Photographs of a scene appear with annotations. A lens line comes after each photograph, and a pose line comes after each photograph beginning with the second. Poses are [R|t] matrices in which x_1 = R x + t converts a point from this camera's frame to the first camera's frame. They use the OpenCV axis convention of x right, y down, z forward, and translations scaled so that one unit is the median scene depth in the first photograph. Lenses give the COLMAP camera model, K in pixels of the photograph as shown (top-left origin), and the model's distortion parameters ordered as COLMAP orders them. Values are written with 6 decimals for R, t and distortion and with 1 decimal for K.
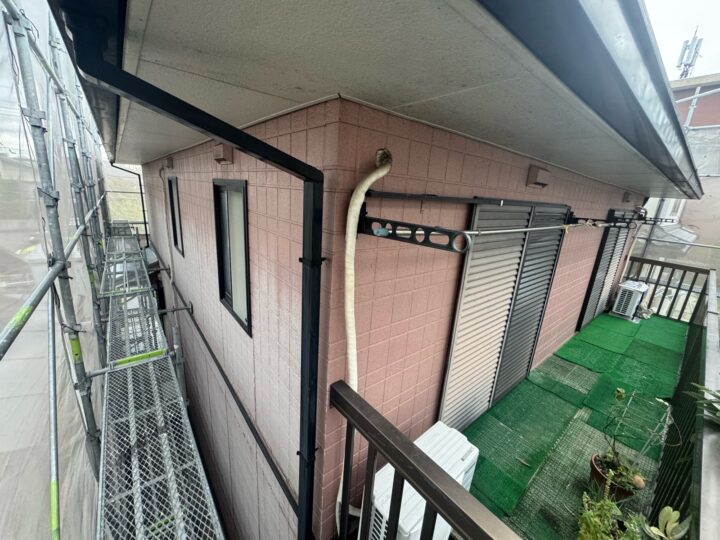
lens RADIAL K [[287.1, 0, 362.6], [0, 287.1, 268.0], [0, 0, 1]] dist [0.000528, 0.000706]
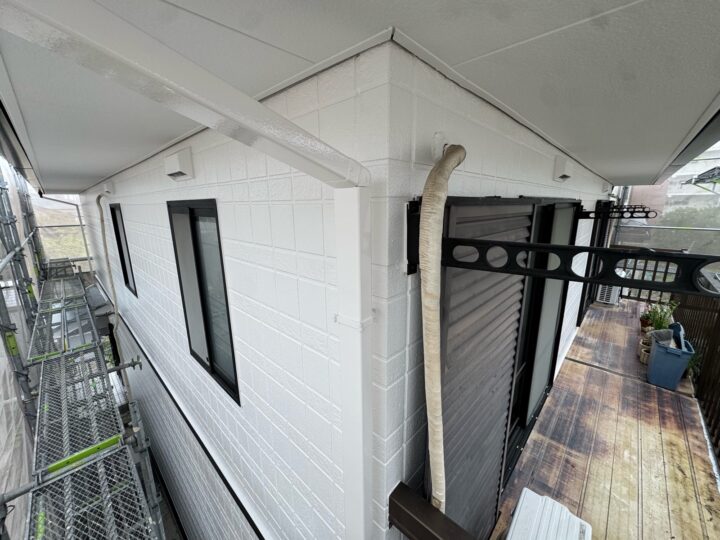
lens RADIAL K [[287.1, 0, 359.3], [0, 287.1, 272.1], [0, 0, 1]] dist [0.000528, 0.000706]
pose [[0.990201, -0.103706, 0.093525, -0.055465], [0.105672, 0.994267, -0.016305, -0.029354], [-0.091298, 0.026028, 0.995483, 0.102894]]
